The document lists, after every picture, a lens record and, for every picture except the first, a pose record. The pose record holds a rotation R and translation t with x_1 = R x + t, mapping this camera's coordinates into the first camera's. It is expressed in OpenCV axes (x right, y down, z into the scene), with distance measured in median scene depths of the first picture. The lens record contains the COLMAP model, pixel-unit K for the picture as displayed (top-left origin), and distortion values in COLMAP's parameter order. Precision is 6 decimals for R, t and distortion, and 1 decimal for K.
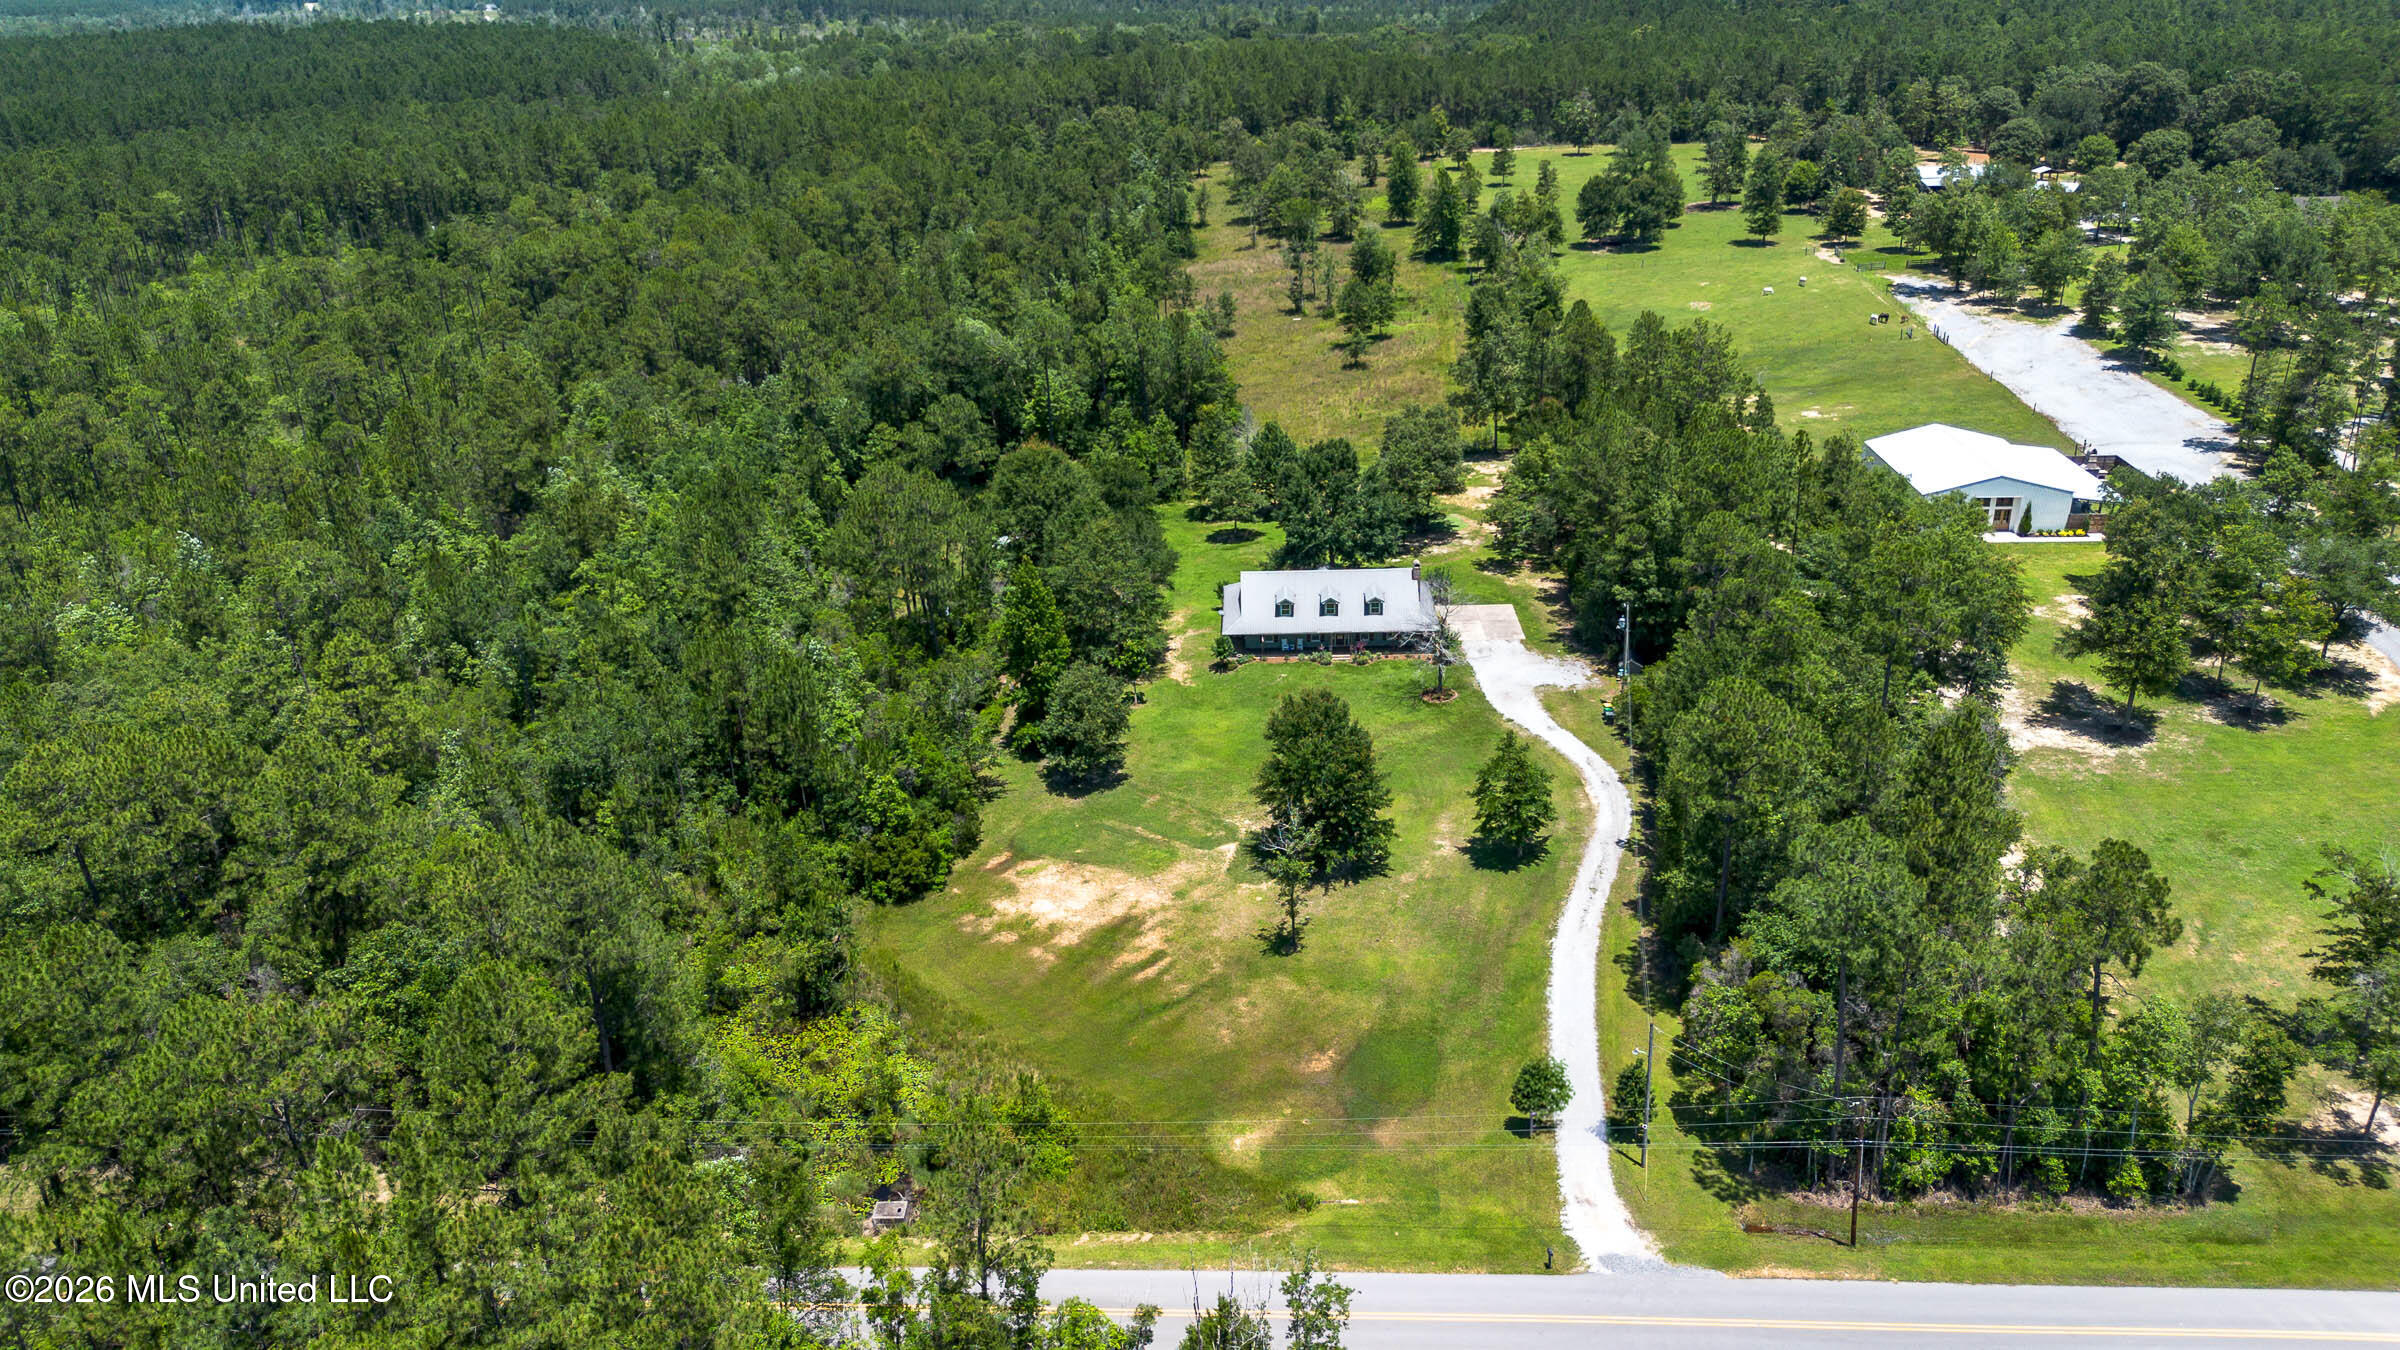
lens RADIAL K [[1657.0, 0, 1200.0], [0, 1657.0, 675.0], [0, 0, 1]] dist [0.034725, -0.037806]
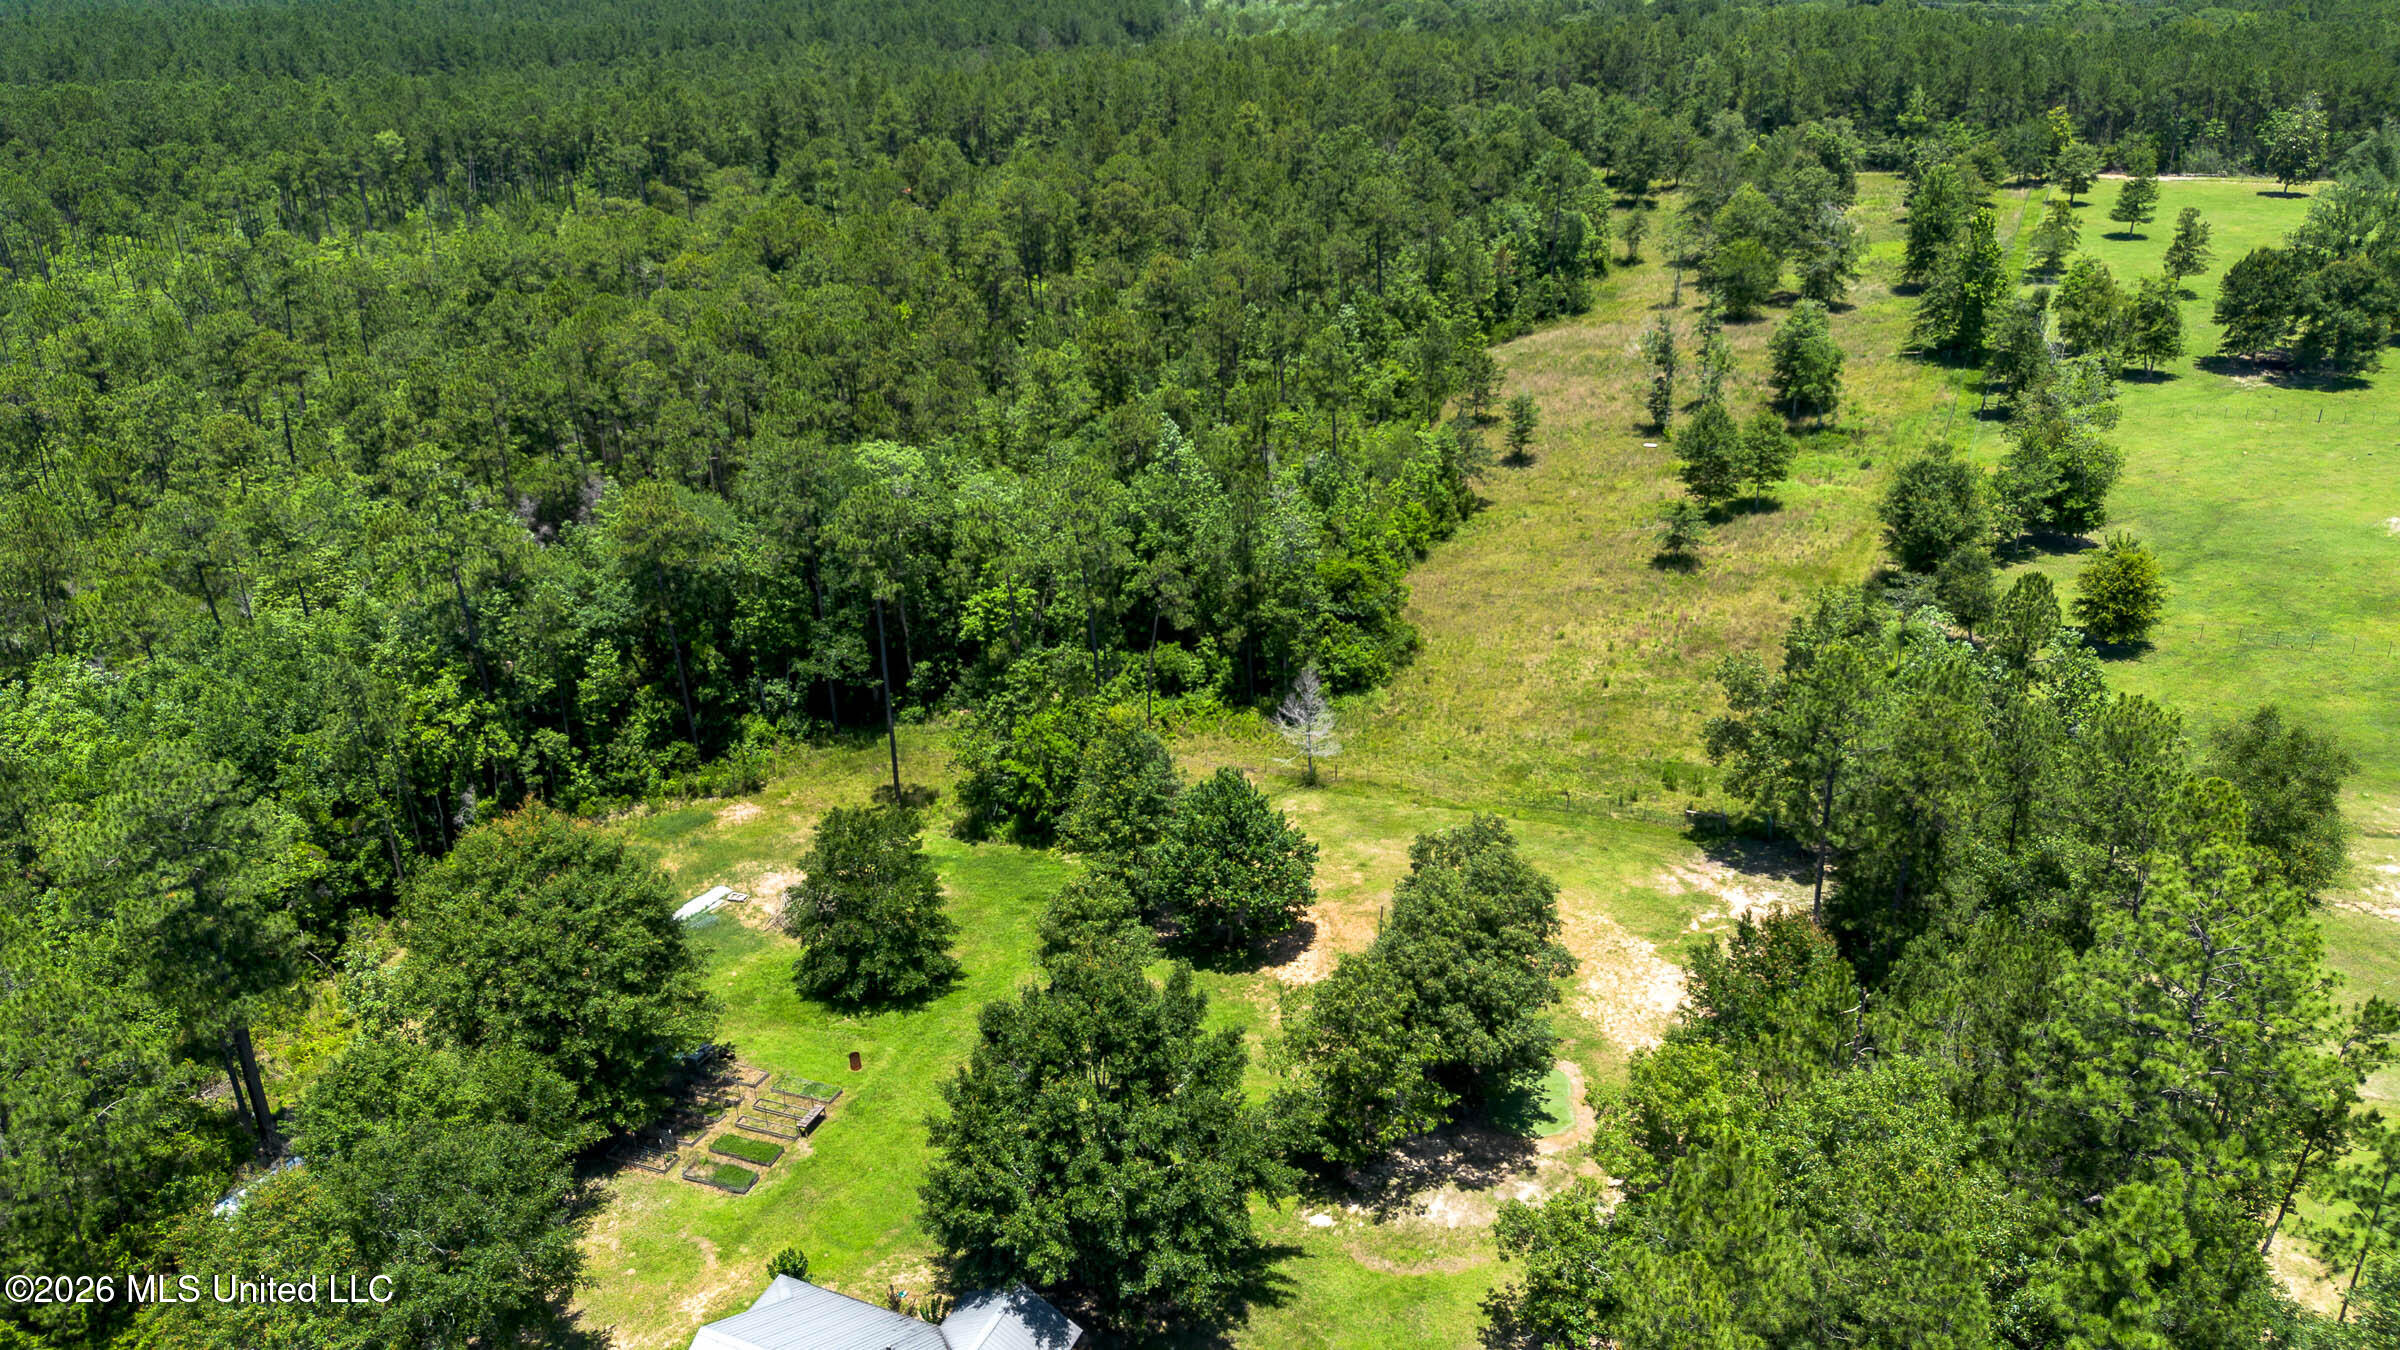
lens RADIAL K [[1657.0, 0, 1200.0], [0, 1657.0, 675.0], [0, 0, 1]] dist [0.034725, -0.037806]
pose [[0.926496, 0.167631, -0.336905, 0.118804], [-0.161637, 0.985779, 0.045980, -0.123999], [0.339821, 0.011856, 0.940415, 0.341384]]
